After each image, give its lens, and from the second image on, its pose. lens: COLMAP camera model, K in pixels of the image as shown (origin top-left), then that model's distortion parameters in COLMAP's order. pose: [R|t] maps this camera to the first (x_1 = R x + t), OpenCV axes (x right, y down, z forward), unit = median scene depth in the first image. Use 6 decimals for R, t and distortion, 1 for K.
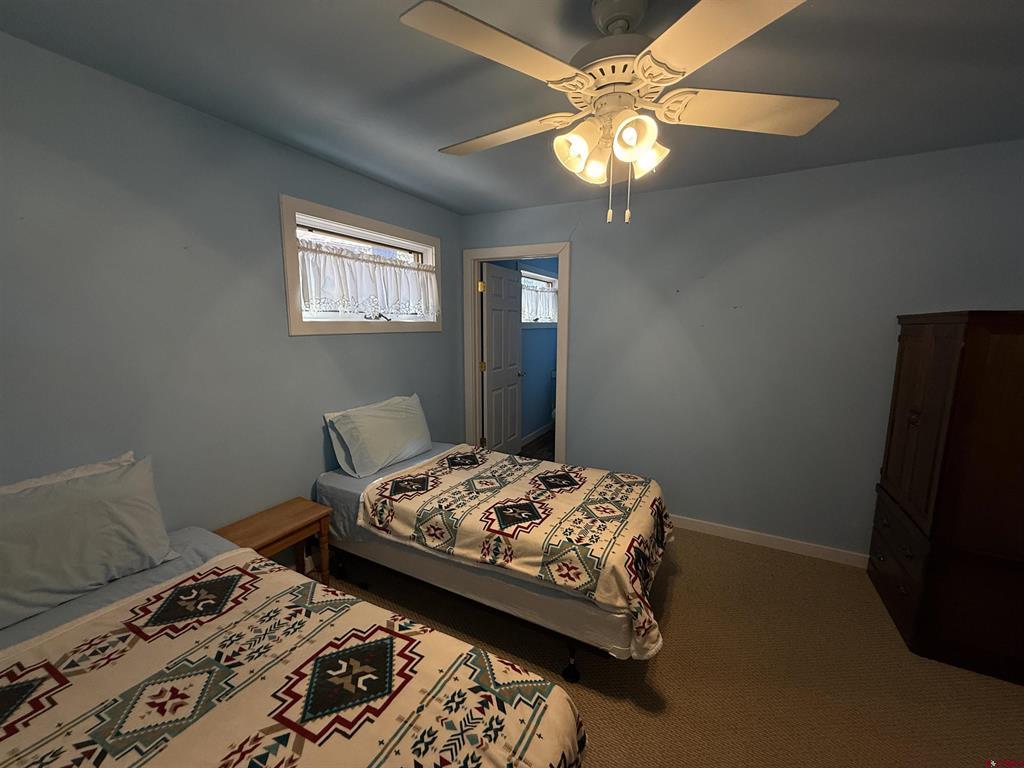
lens RADIAL K [[412.4, 0, 510.9], [0, 412.4, 383.4], [0, 0, 1]] dist [-0.001903, 0.000977]
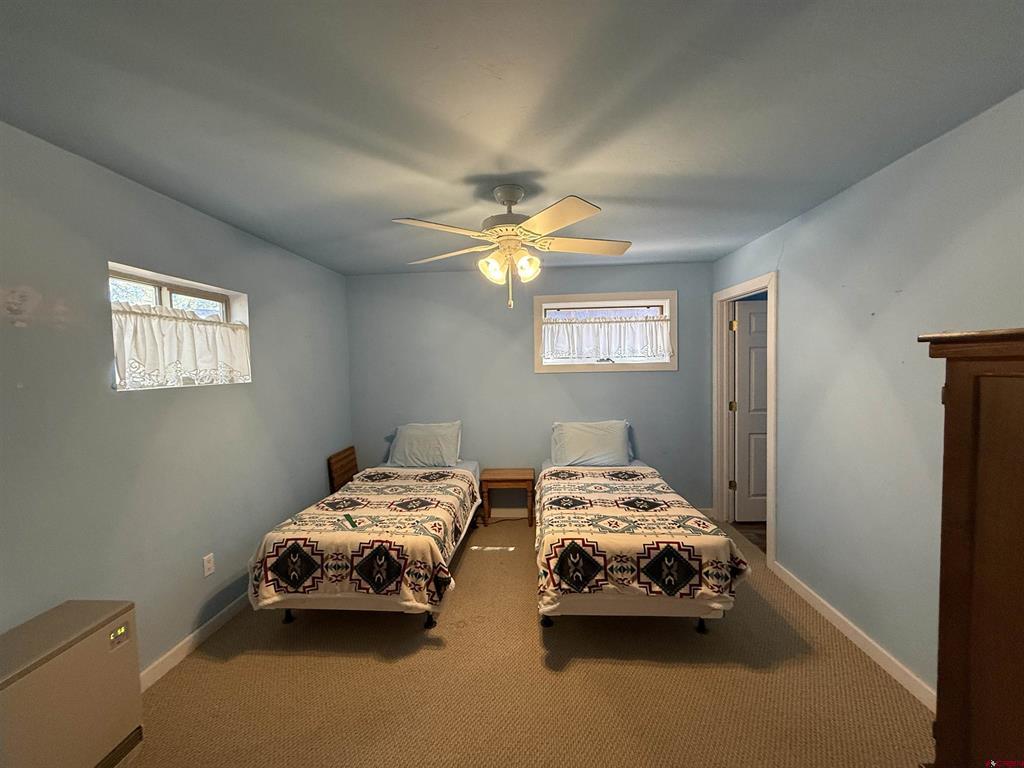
lens RADIAL K [[412.4, 0, 507.2], [0, 412.4, 383.6], [0, 0, 1]] dist [-0.001903, 0.000977]
pose [[0.402814, 0.029106, -0.914819, 0.991858], [-0.111441, 0.993618, -0.017456, -0.028042], [0.908472, 0.108980, 0.403486, 0.185178]]
